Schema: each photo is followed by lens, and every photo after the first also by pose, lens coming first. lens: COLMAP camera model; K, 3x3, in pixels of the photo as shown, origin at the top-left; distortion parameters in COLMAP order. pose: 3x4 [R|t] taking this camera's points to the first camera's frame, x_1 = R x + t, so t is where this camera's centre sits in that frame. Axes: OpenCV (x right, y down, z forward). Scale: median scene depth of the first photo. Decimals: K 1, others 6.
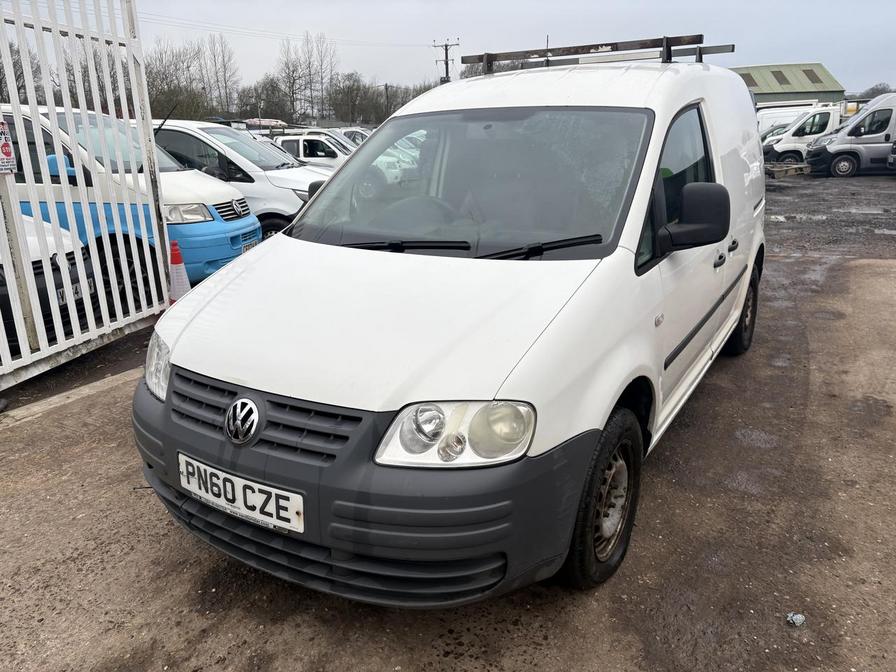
lens RADIAL K [[672.8, 0, 468.4], [0, 672.8, 374.8], [0, 0, 1]] dist [0.049189, -0.054988]
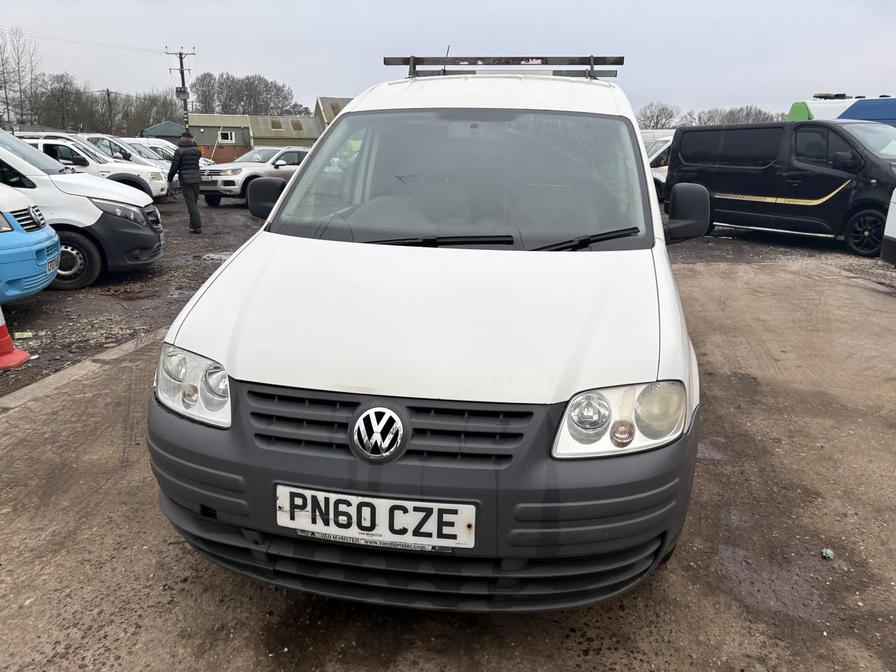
lens RADIAL K [[672.8, 0, 457.2], [0, 672.8, 365.7], [0, 0, 1]] dist [0.049189, -0.054988]
pose [[0.924608, -0.075915, 0.373279, -0.527737], [0.092303, 0.995386, -0.026199, 0.012369], [-0.369568, 0.058678, 0.927349, 0.142483]]
